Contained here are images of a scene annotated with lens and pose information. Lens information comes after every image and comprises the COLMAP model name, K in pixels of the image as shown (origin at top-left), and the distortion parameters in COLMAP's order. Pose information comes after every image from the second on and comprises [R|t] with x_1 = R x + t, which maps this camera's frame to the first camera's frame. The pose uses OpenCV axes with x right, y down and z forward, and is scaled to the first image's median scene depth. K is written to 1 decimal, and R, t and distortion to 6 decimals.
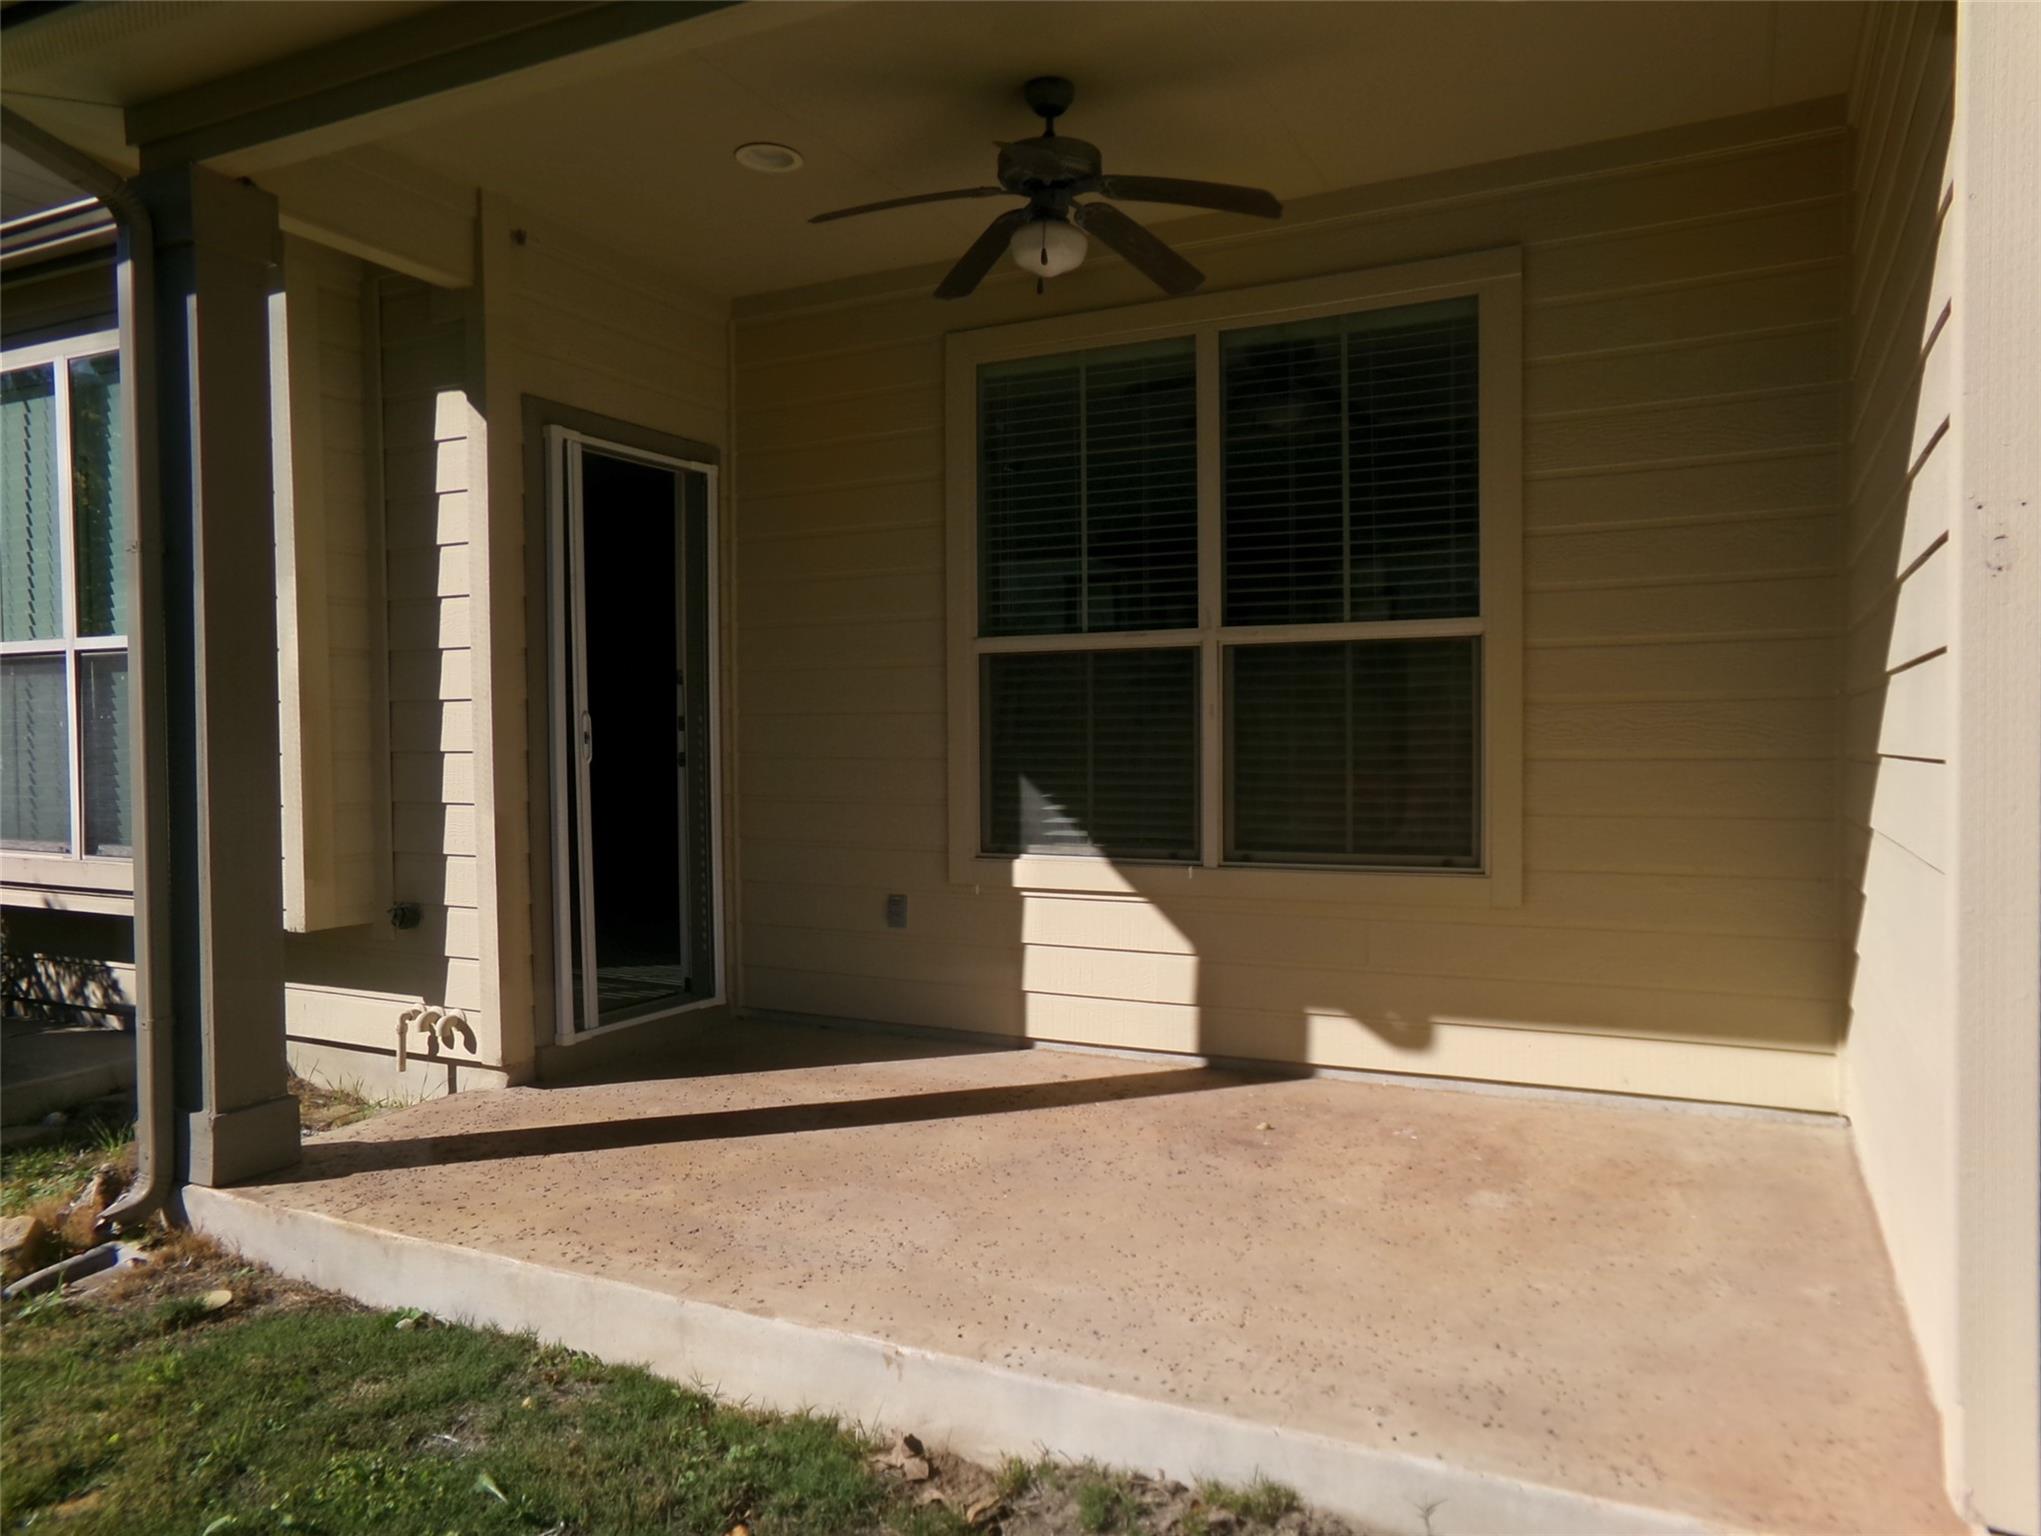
lens RADIAL K [[1394.9, 0, 990.8], [0, 1394.9, 764.9], [0, 0, 1]] dist [-0.067823, 0.120967]
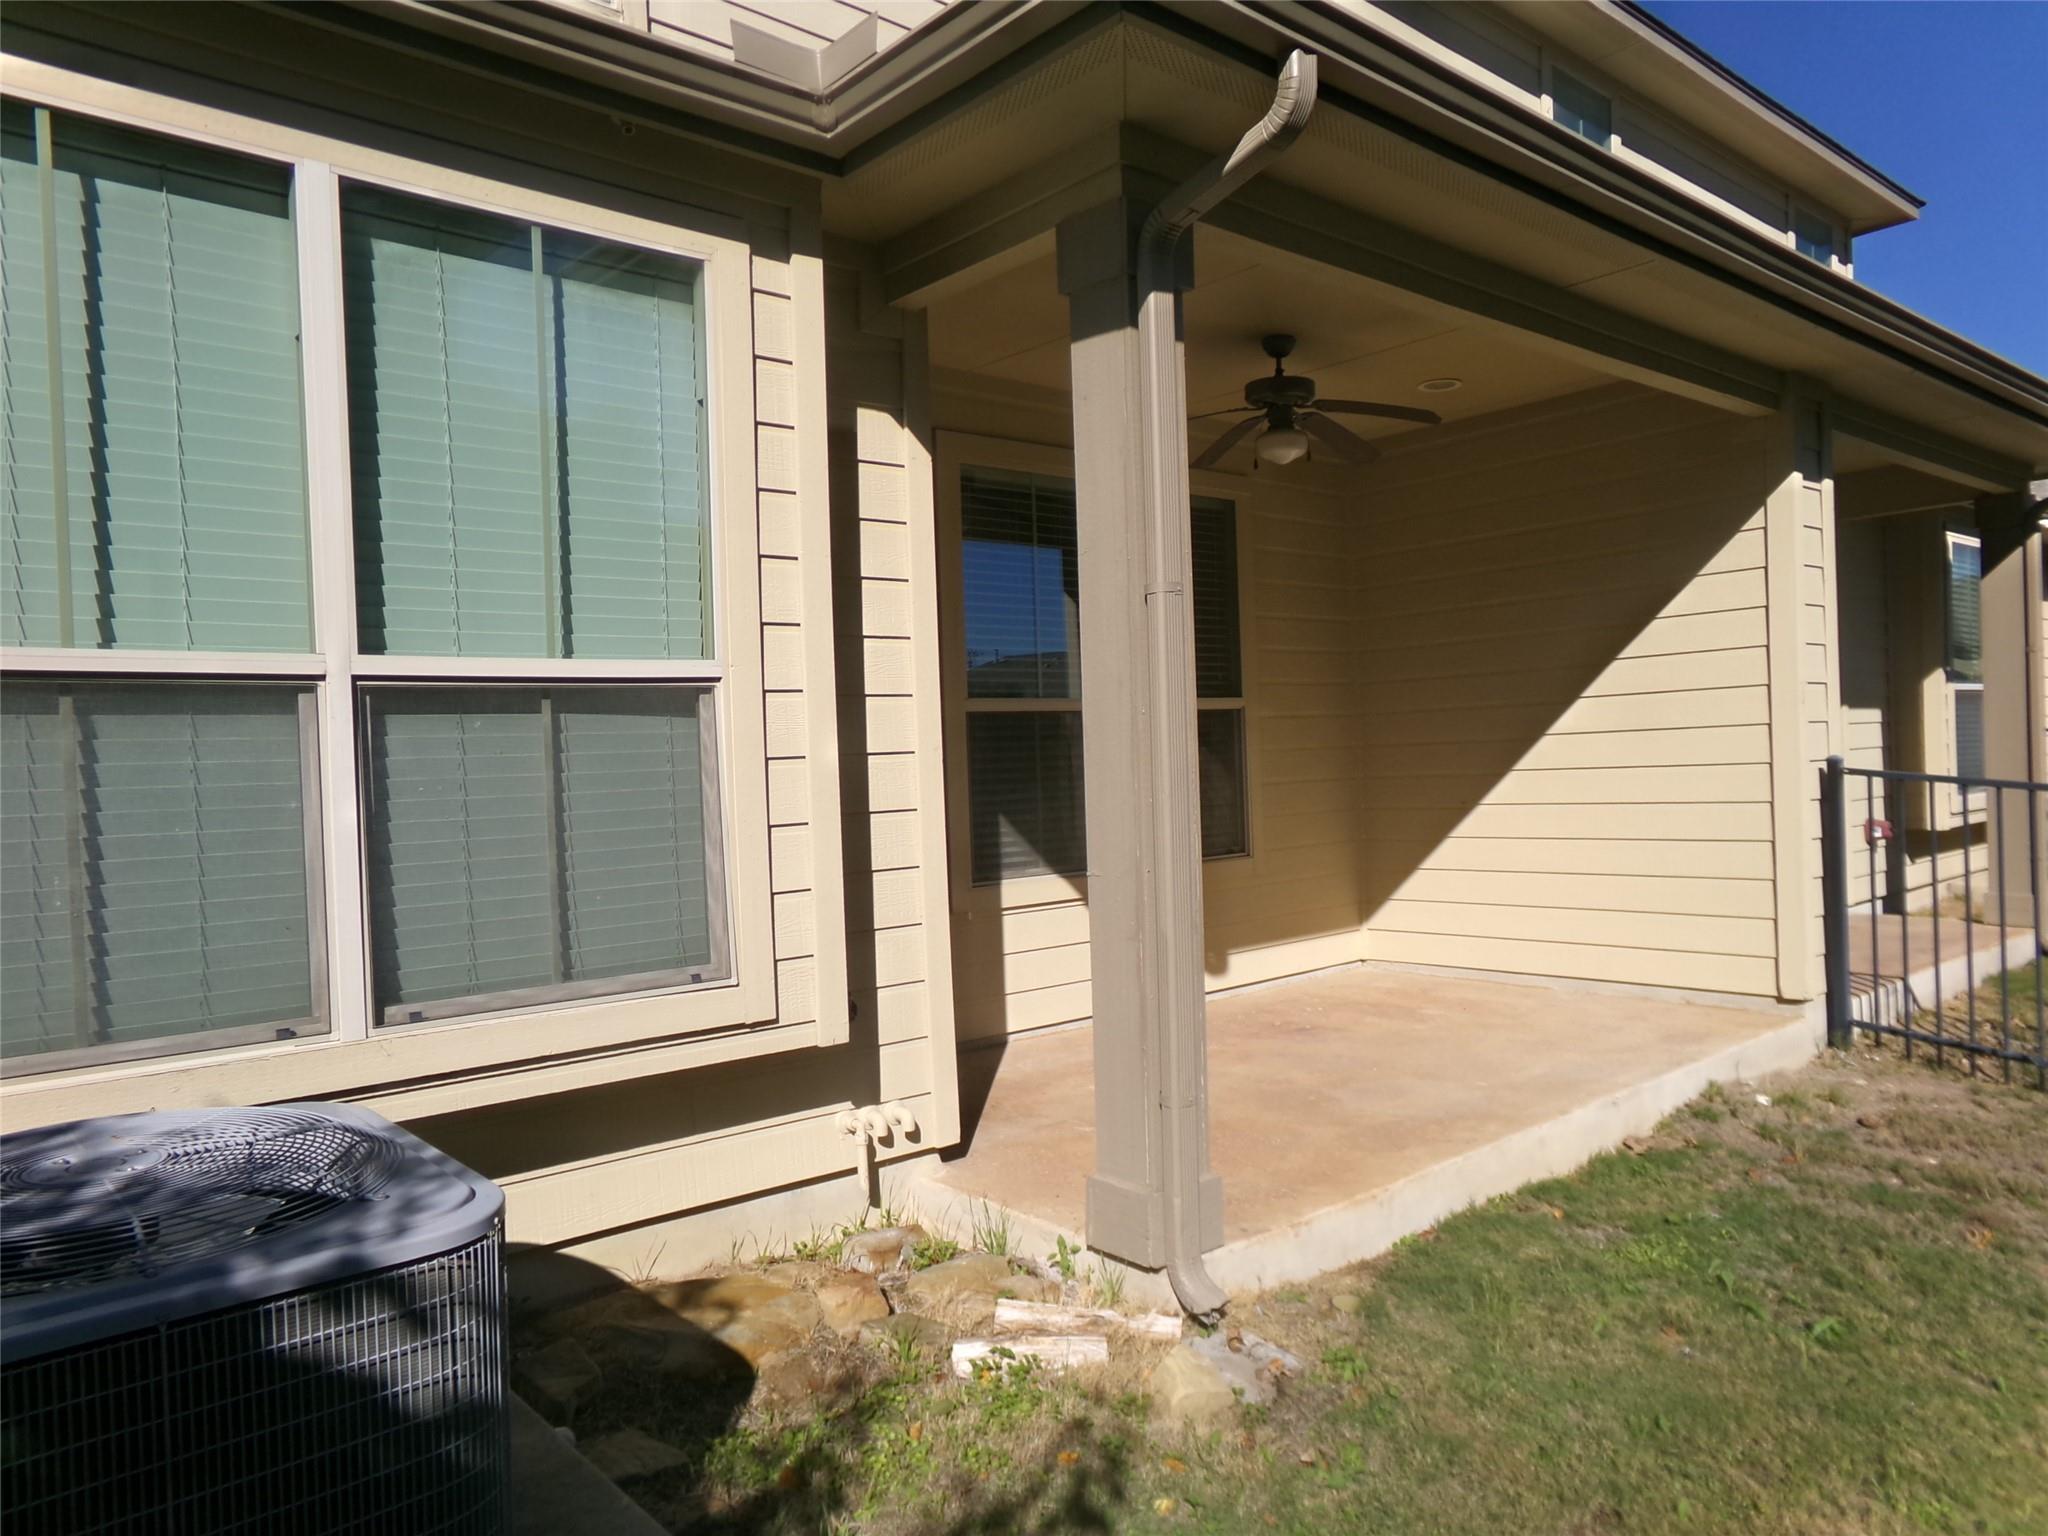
lens RADIAL K [[1400.9, 0, 1024.0], [0, 1400.9, 768.0], [0, 0, 1]] dist [0.025765, 0.002864]
pose [[0.372671, -0.018157, 0.927786, -1.095837], [0.058869, 0.998257, -0.004110, -0.026062], [-0.926095, 0.056150, 0.373090, 0.528083]]
